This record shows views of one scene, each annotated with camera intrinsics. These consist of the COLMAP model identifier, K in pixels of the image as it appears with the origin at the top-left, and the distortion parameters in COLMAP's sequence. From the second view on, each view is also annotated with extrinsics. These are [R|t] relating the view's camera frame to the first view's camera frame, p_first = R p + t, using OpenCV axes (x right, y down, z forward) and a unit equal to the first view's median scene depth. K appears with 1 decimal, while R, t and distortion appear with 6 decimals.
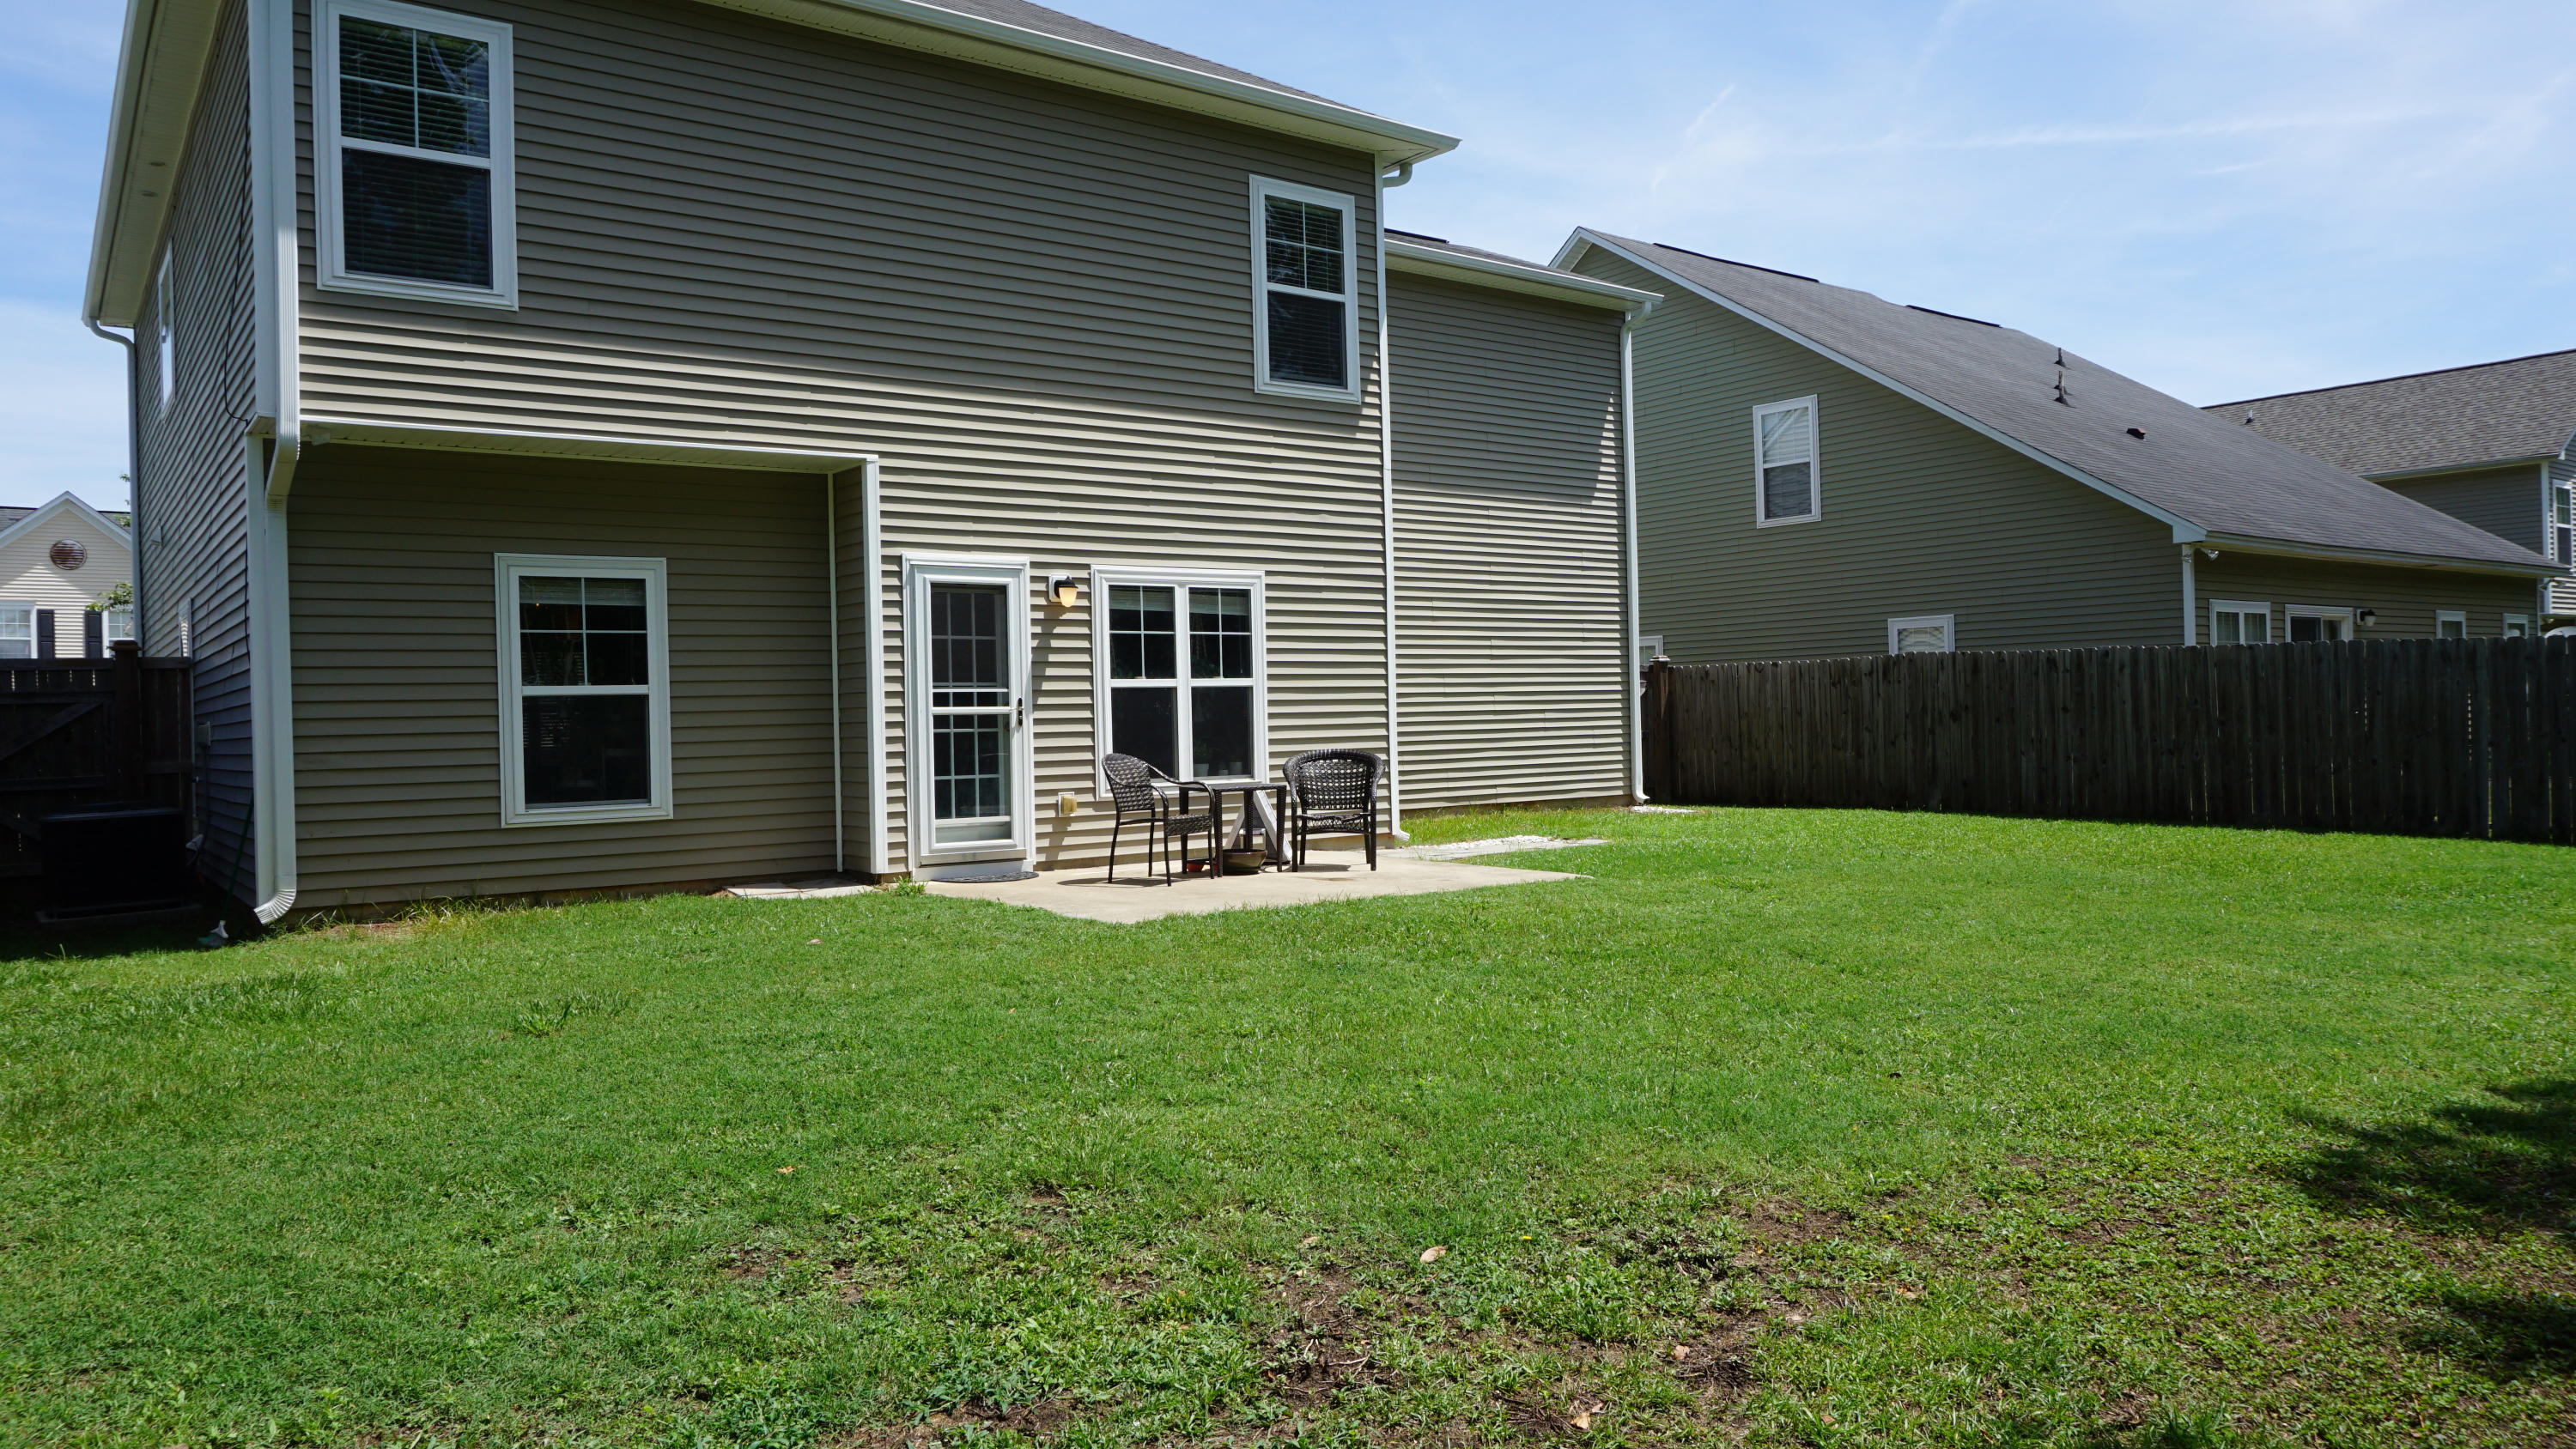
lens RADIAL K [[1757.0, 0, 1288.0], [0, 1757.0, 724.5], [0, 0, 1]] dist [-0.067477, 0.069525]
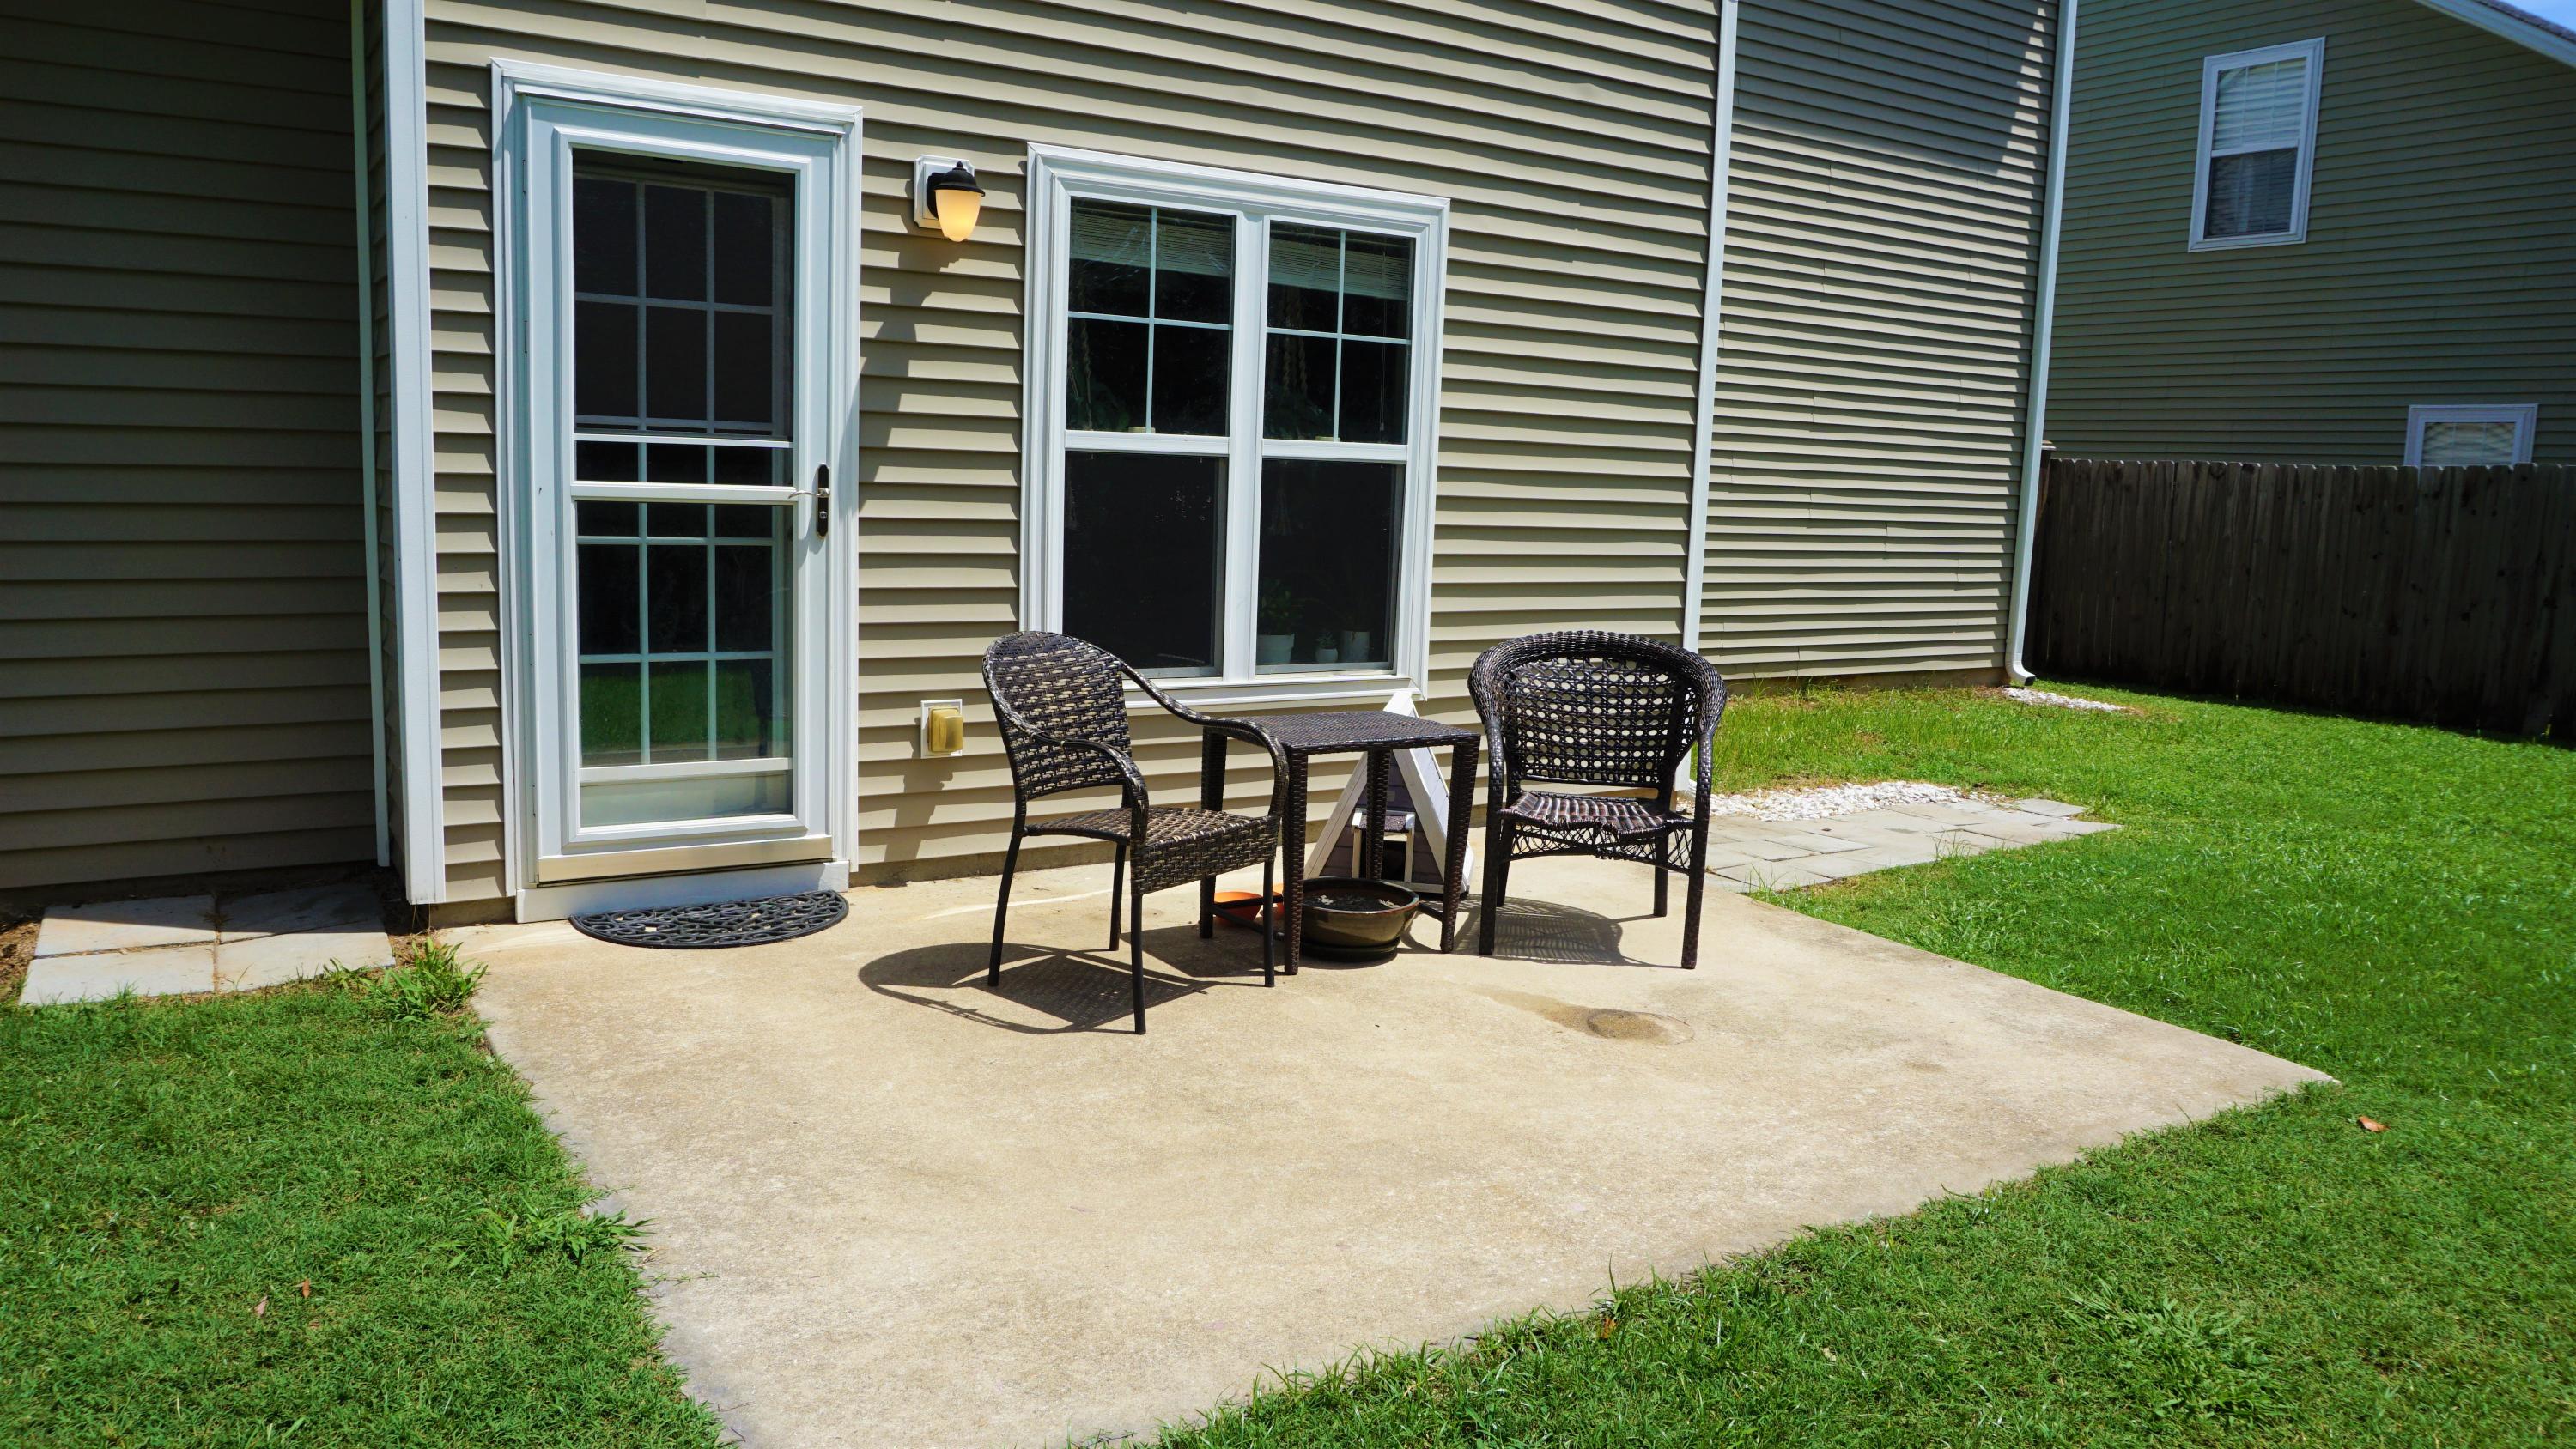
lens RADIAL K [[1799.4, 0, 1288.0], [0, 1799.4, 724.5], [0, 0, 1]] dist [-0.053490, 0.002916]
pose [[0.995569, 0.066307, -0.066683, -0.015886], [-0.056750, 0.989052, 0.136219, -0.017656], [0.074985, -0.131831, 0.988432, 0.575604]]
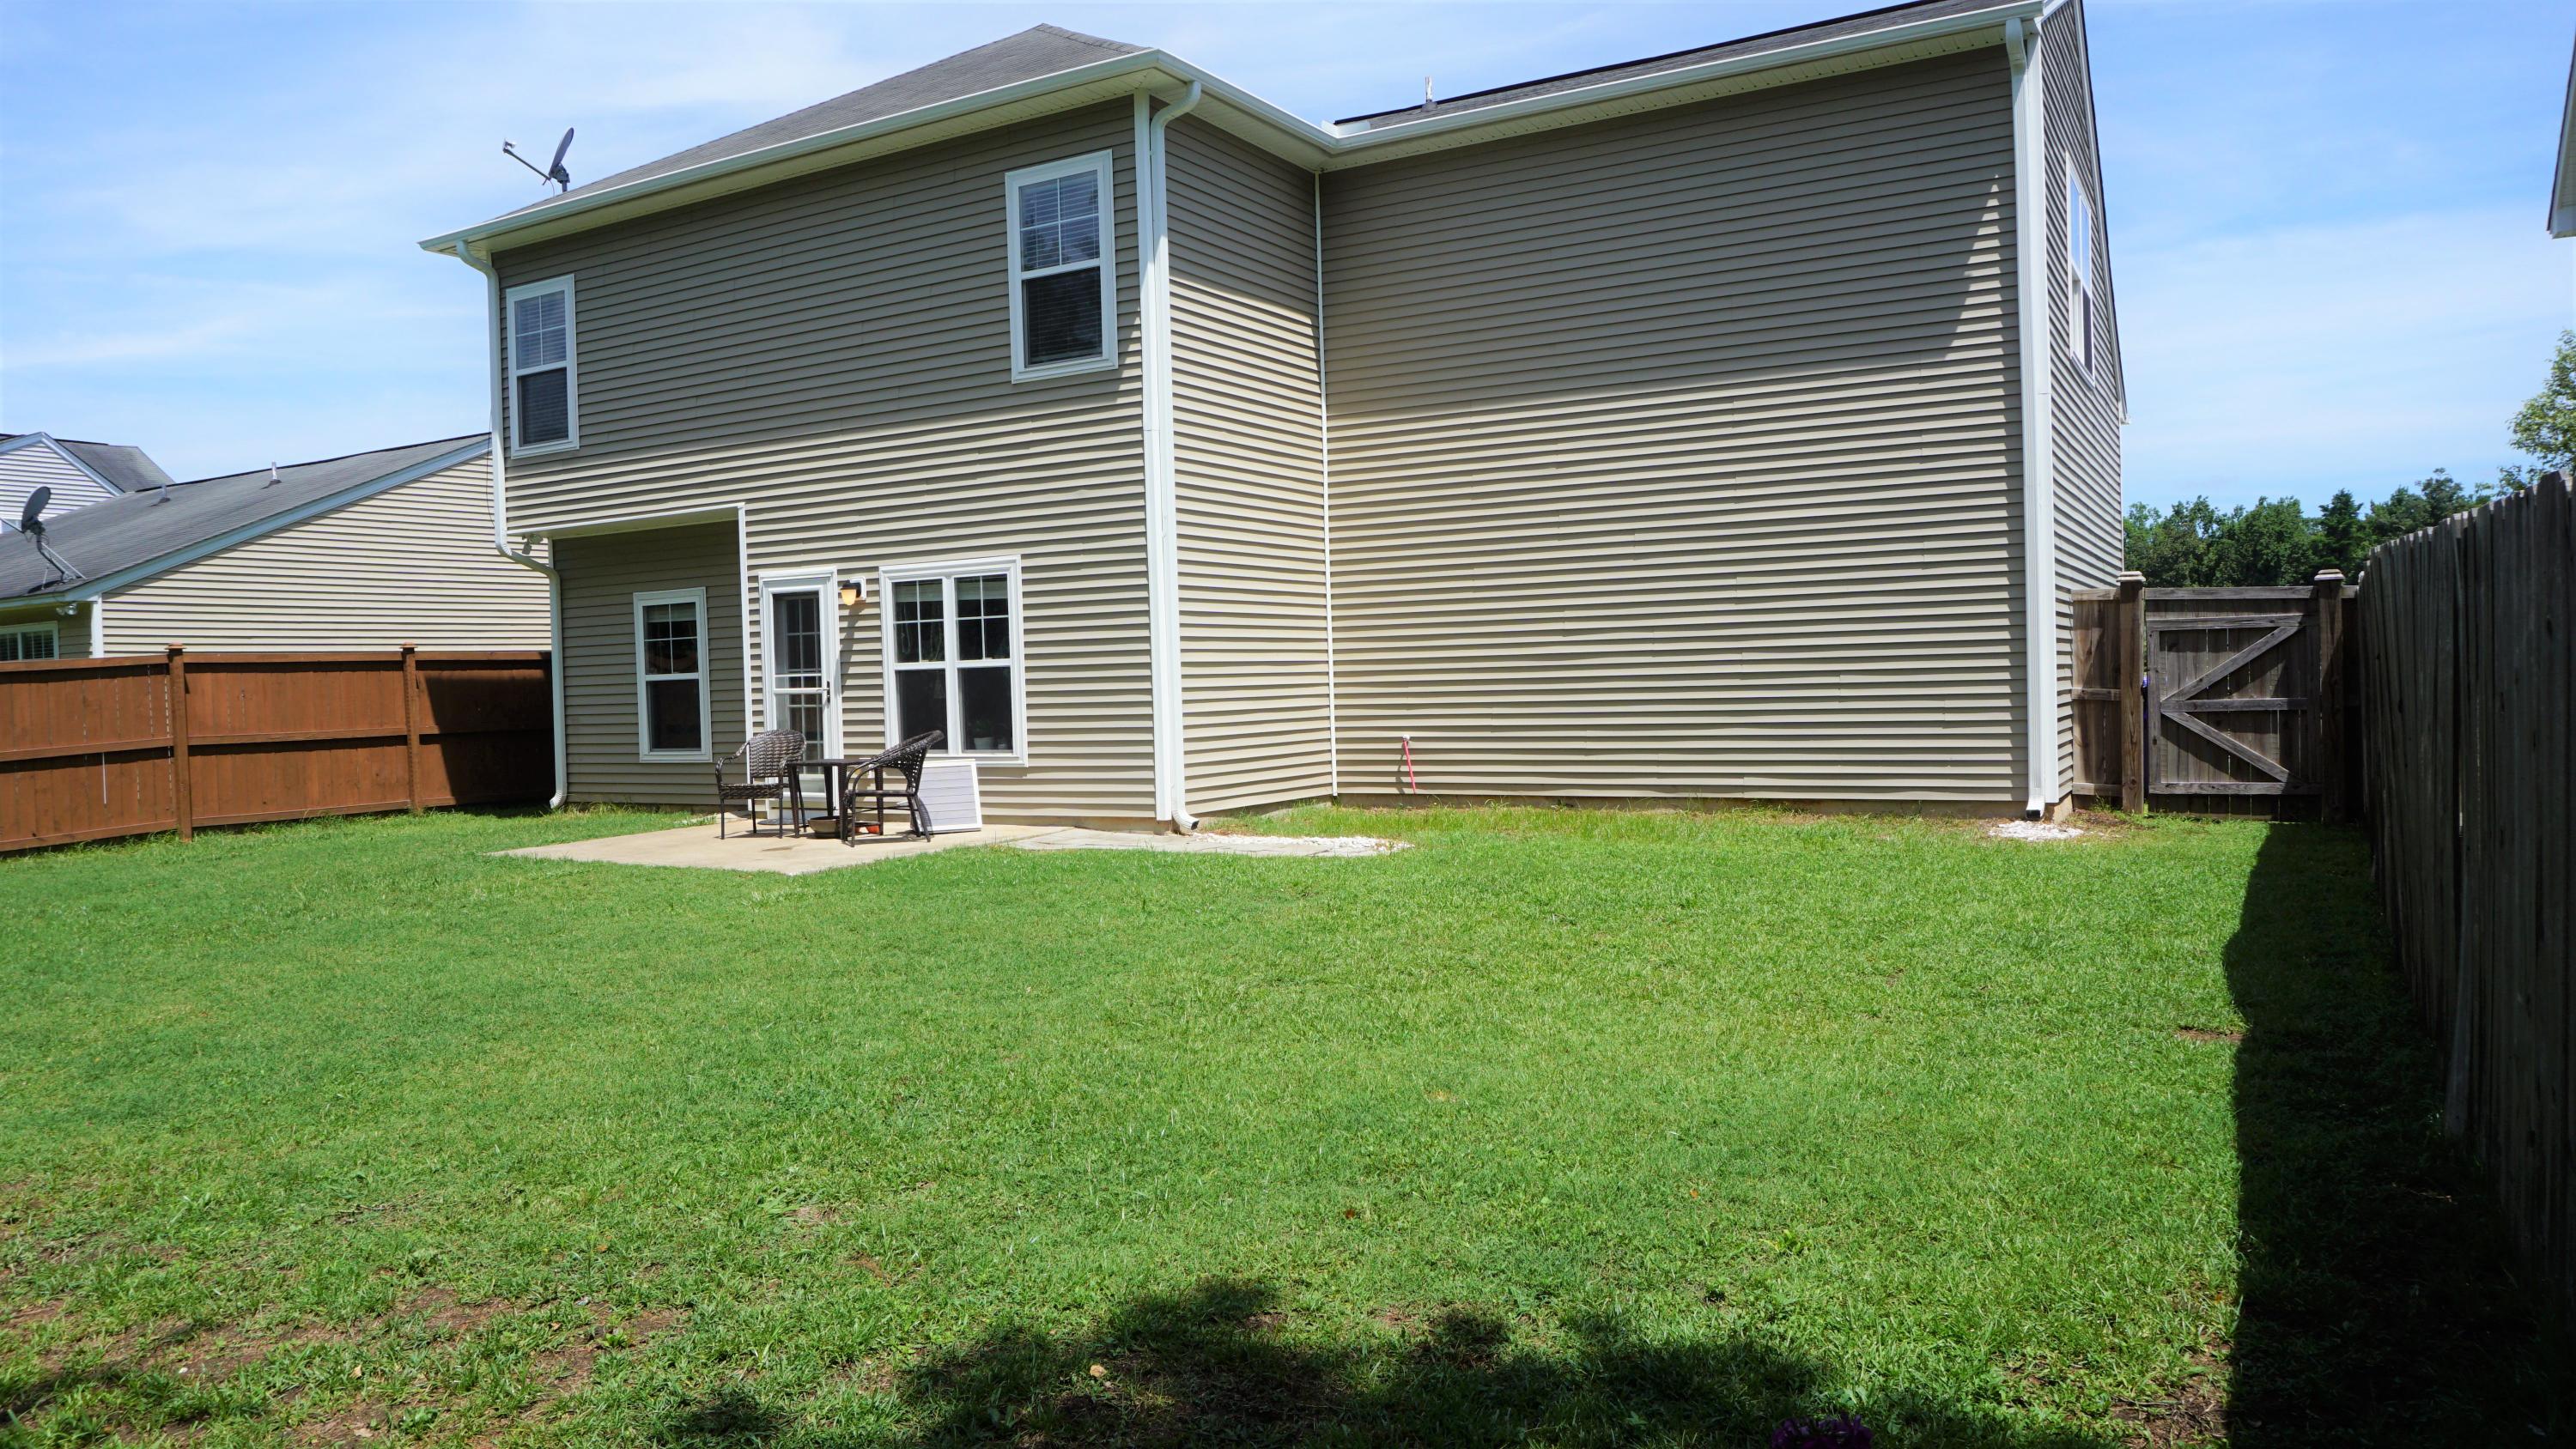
lens RADIAL K [[1757.0, 0, 1288.0], [0, 1757.0, 724.5], [0, 0, 1]] dist [-0.067477, 0.069525]
pose [[0.369381, 0.035356, -0.928605, 1.082402], [0.015552, 0.998901, 0.044219, -0.032594], [0.929148, -0.030776, 0.368425, 0.813975]]
